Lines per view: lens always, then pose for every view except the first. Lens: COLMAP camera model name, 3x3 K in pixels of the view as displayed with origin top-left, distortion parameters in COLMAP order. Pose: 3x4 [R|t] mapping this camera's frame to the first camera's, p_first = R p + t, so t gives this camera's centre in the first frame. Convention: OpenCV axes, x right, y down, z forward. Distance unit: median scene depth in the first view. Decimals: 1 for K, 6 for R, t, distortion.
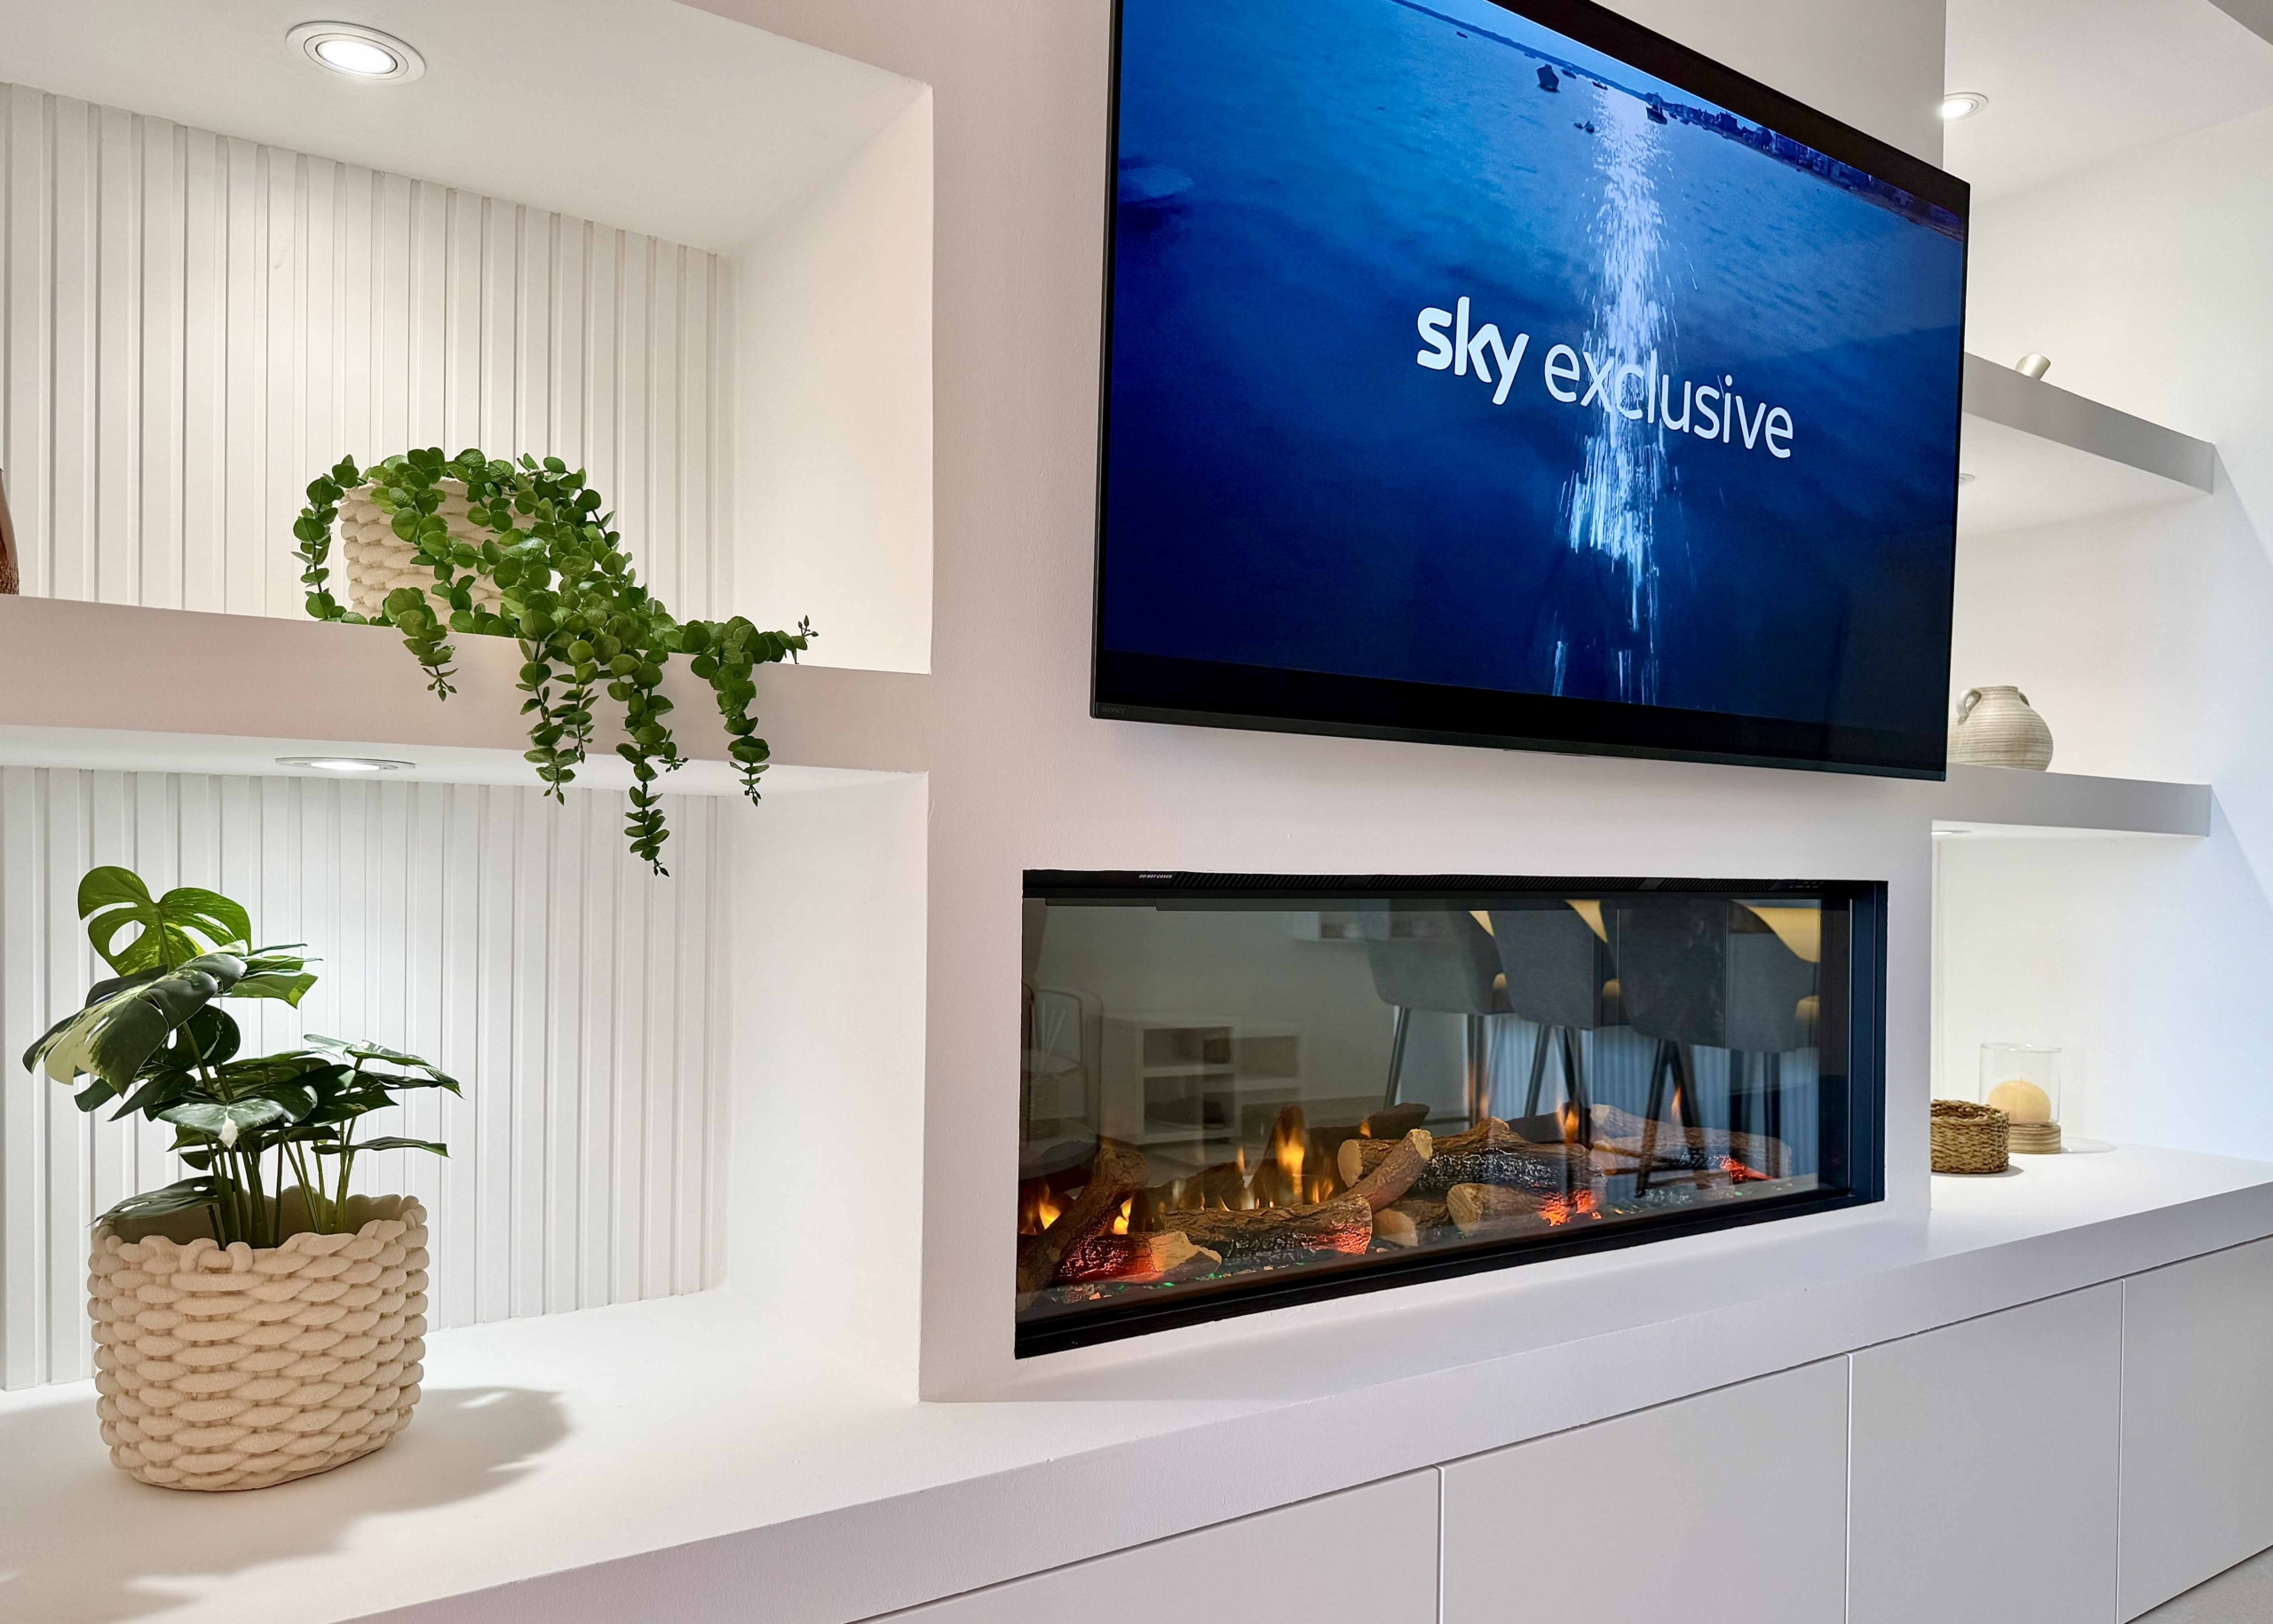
lens RADIAL K [[1659.9, 0, 1139.8], [0, 1659.9, 877.3], [0, 0, 1]] dist [0.037351, -0.000189]
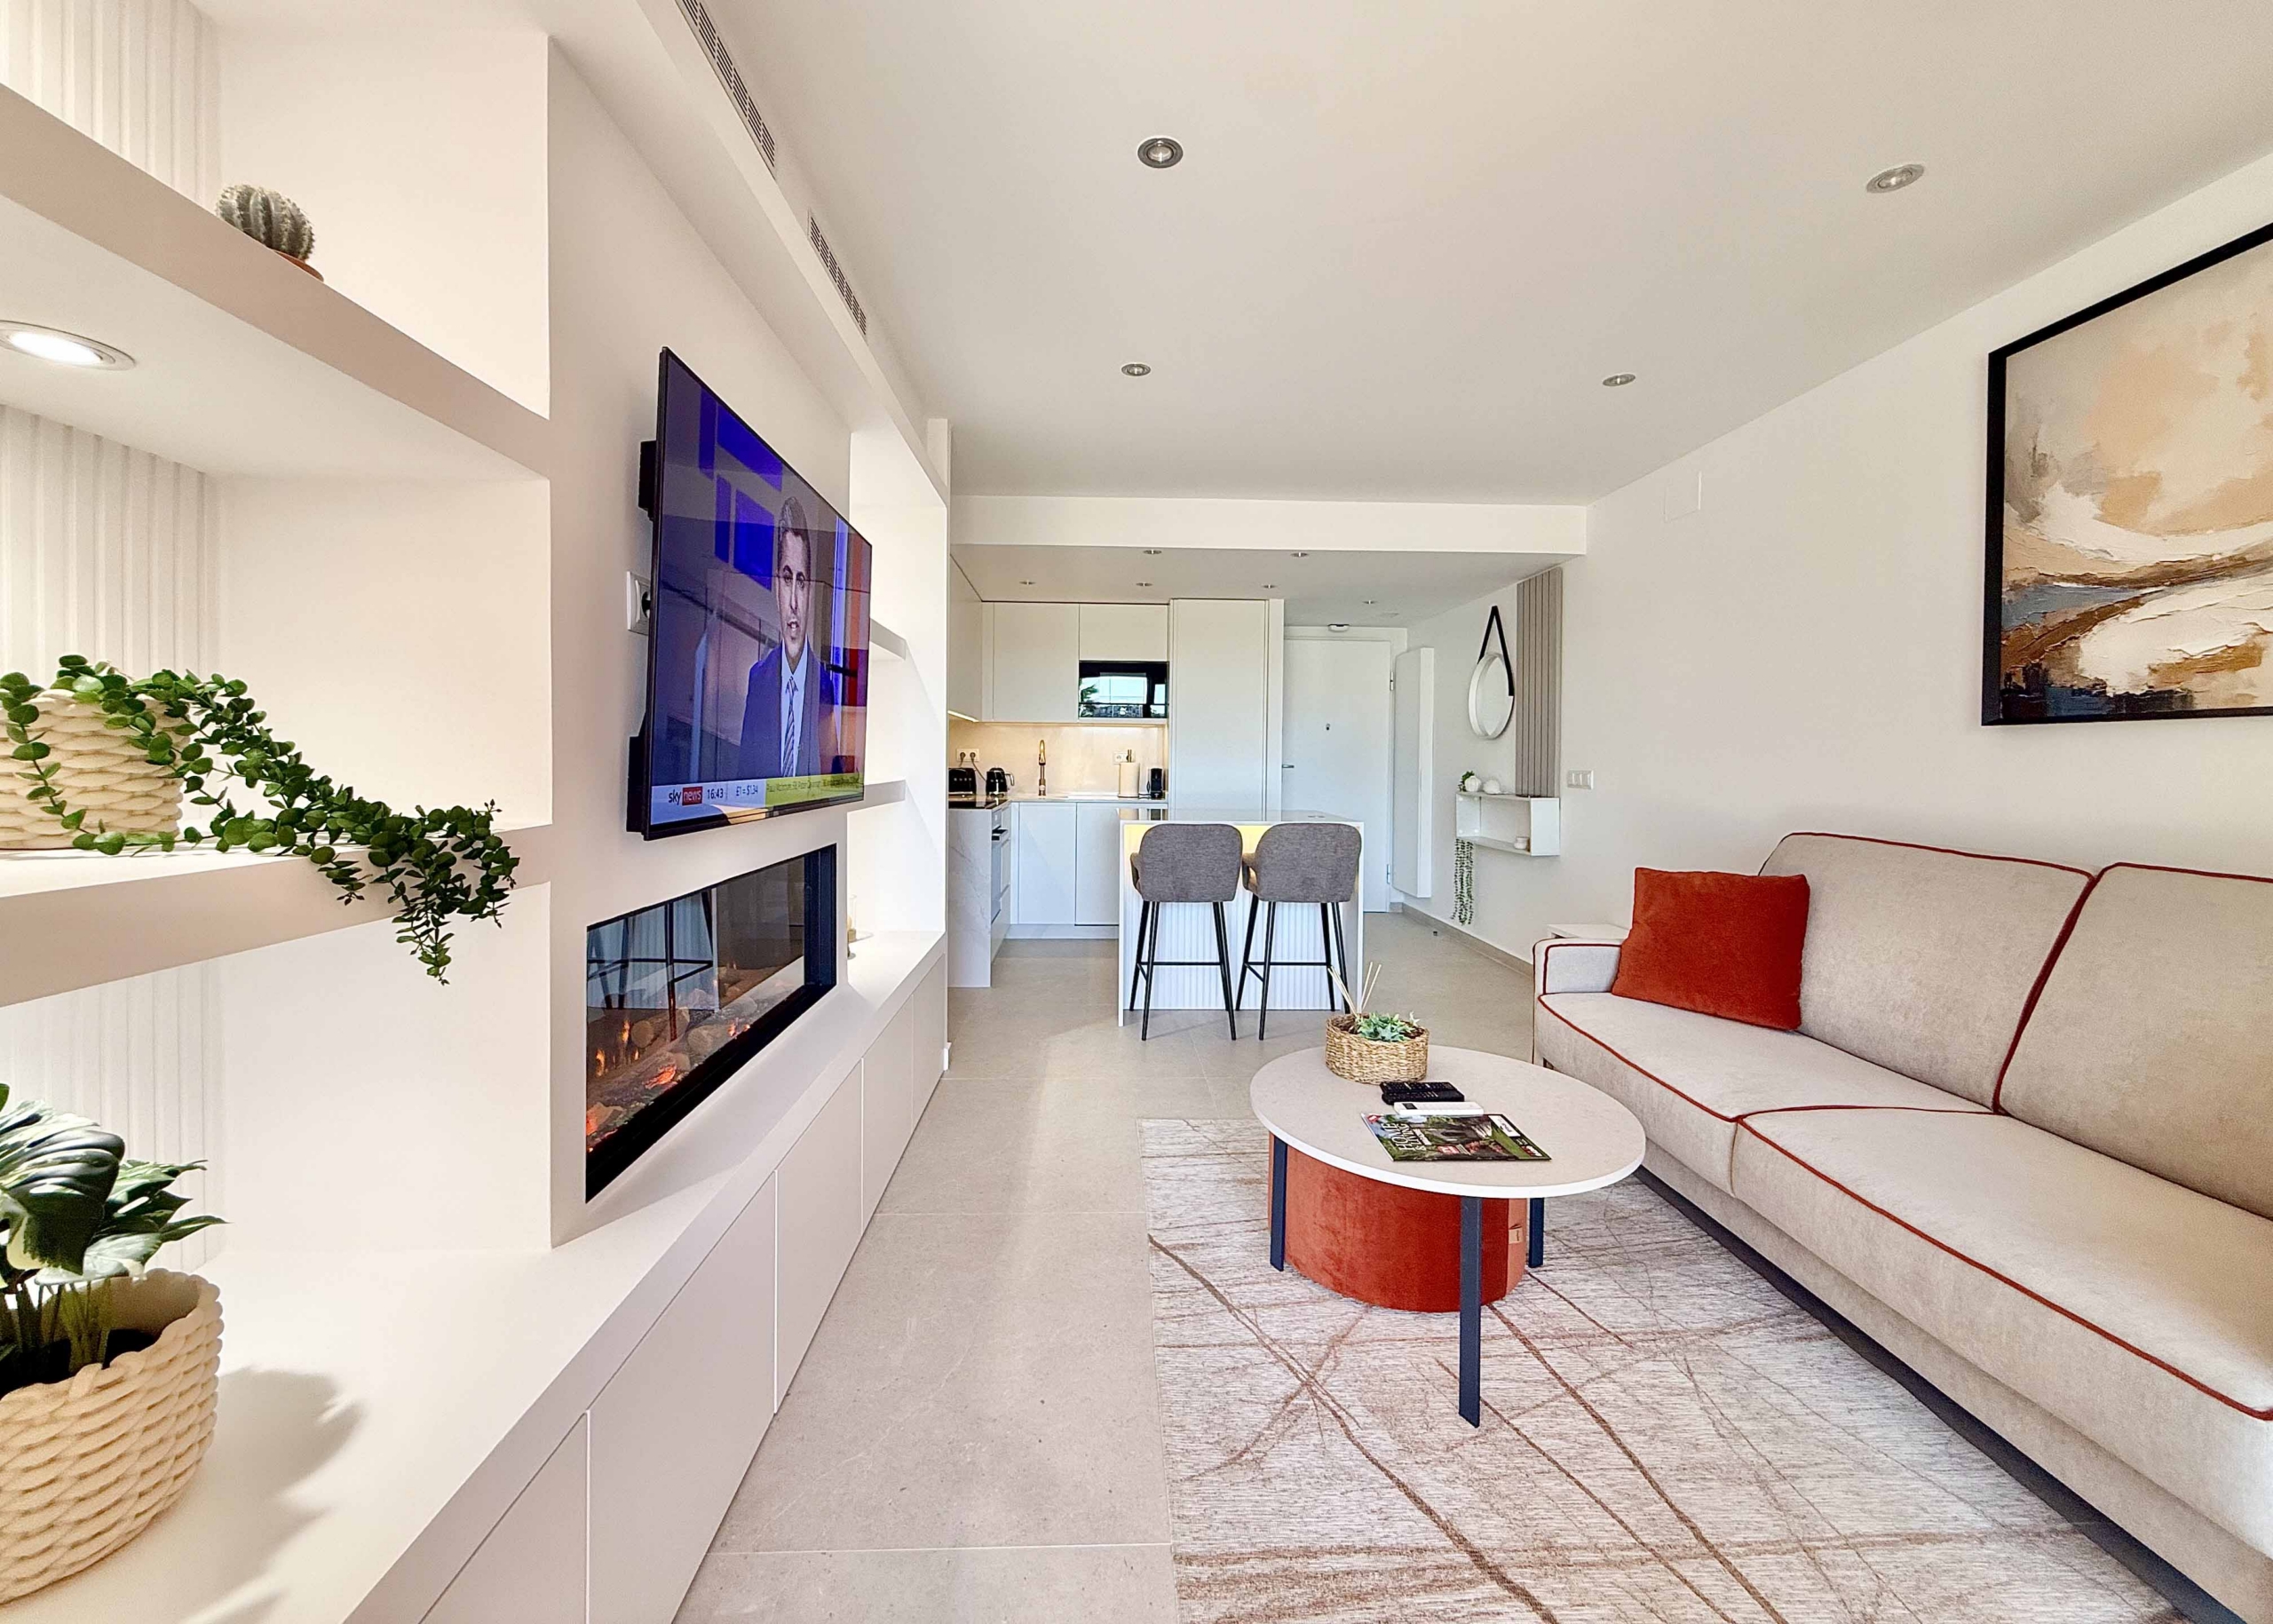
lens RADIAL K [[908.8, 0, 1129.1], [0, 908.8, 767.7], [0, 0, 1]] dist [0.003126, 0.000313]
pose [[0.548167, -0.016629, 0.836204, -0.595180], [-0.003245, 0.999753, 0.022008, -0.207538], [-0.836363, -0.014778, 0.547977, -0.000118]]
